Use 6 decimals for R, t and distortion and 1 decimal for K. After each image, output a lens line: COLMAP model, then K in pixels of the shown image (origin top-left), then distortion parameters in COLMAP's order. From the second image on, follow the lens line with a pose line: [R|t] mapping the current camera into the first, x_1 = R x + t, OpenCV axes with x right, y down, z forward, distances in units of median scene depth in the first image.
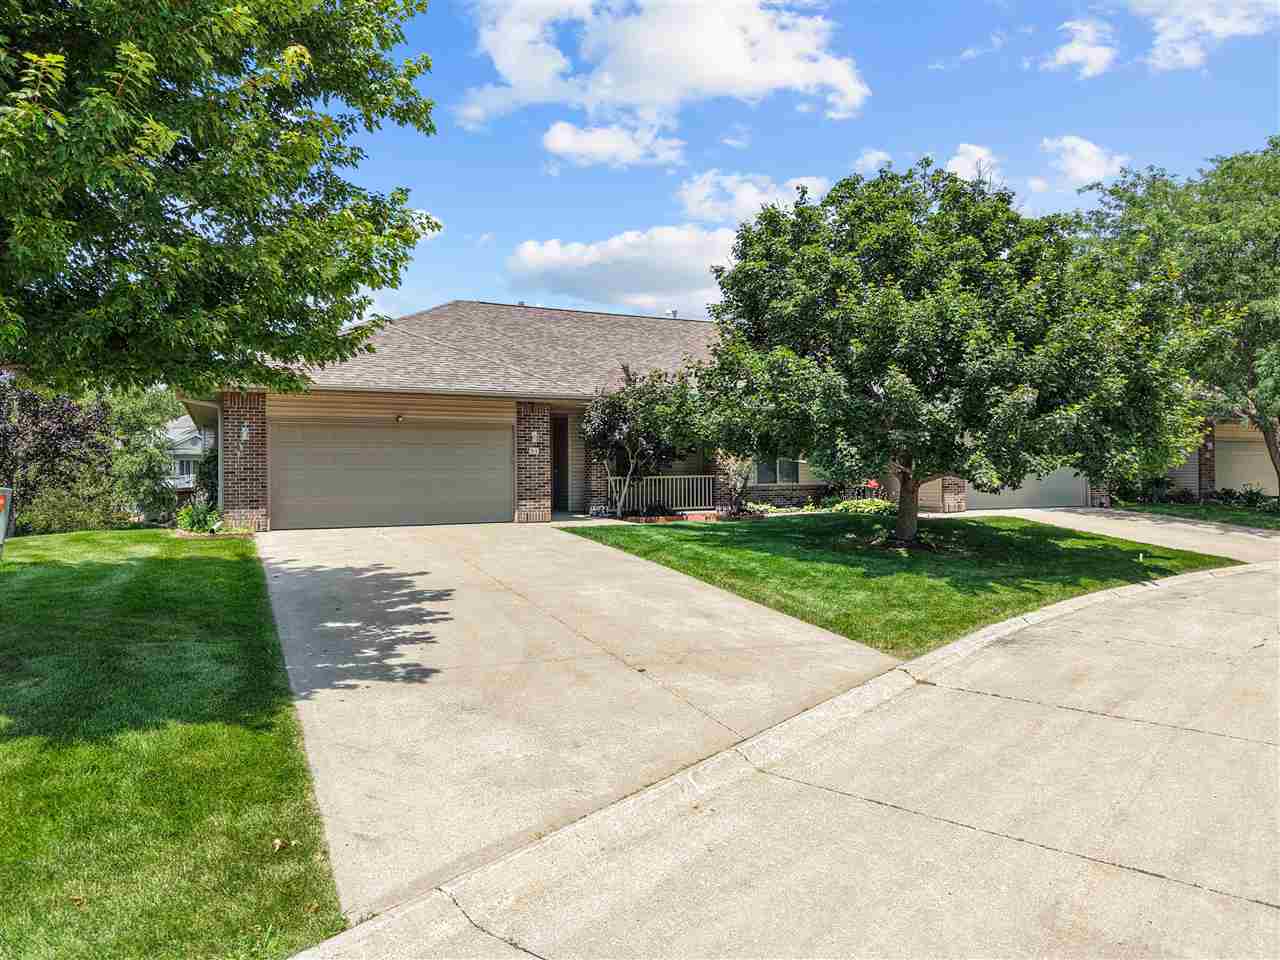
lens RADIAL K [[869.0, 0, 640.0], [0, 869.0, 480.0], [0, 0, 1]] dist [0.051682, -0.056321]
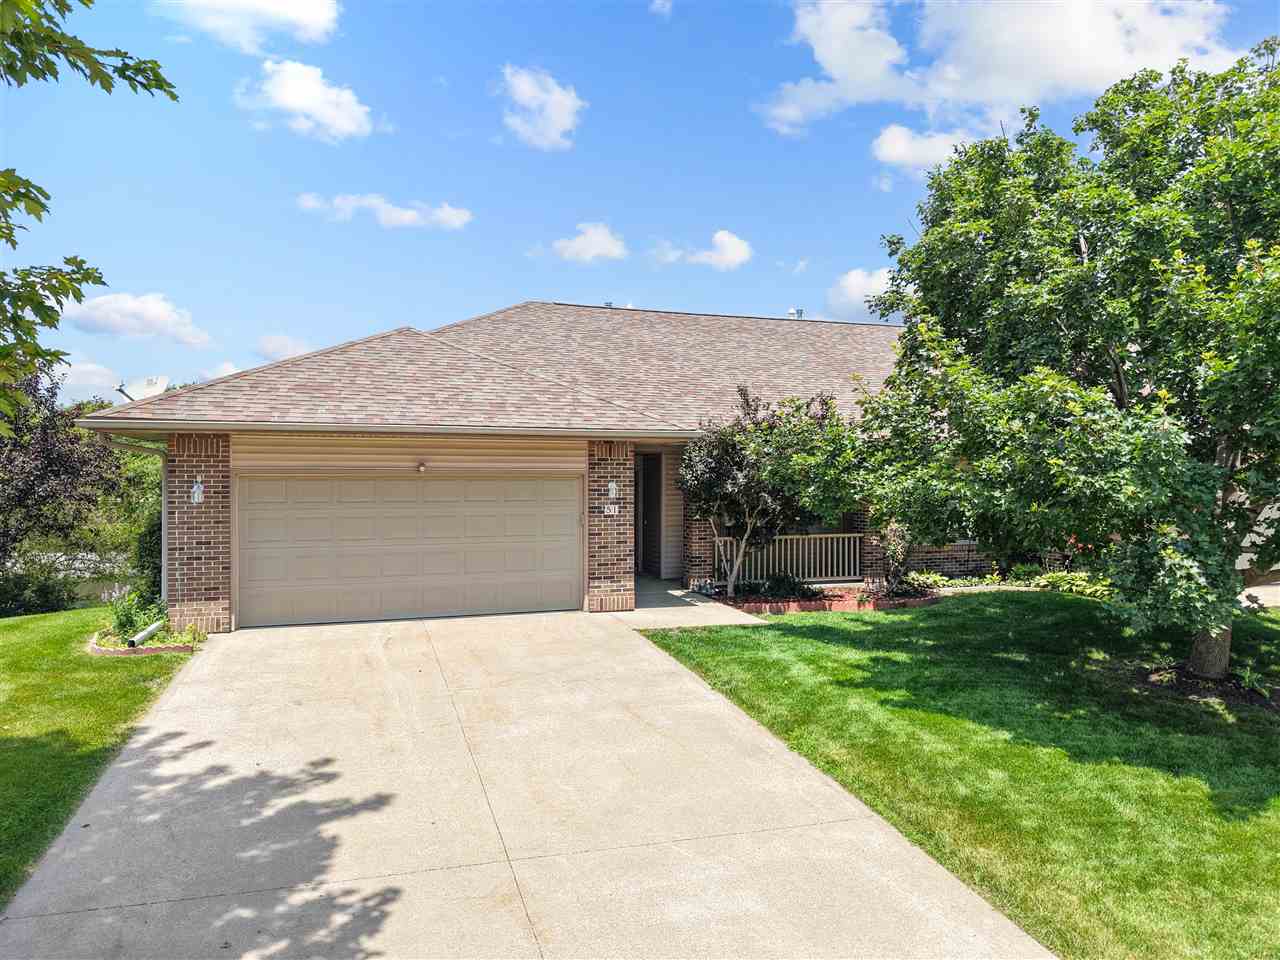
lens RADIAL K [[869.0, 0, 640.0], [0, 869.0, 480.0], [0, 0, 1]] dist [0.051682, -0.056321]
pose [[0.993173, 0.006715, -0.116456, -0.017069], [-0.007143, 0.999969, -0.003258, -0.056125], [0.116431, 0.004068, 0.993190, 0.304524]]
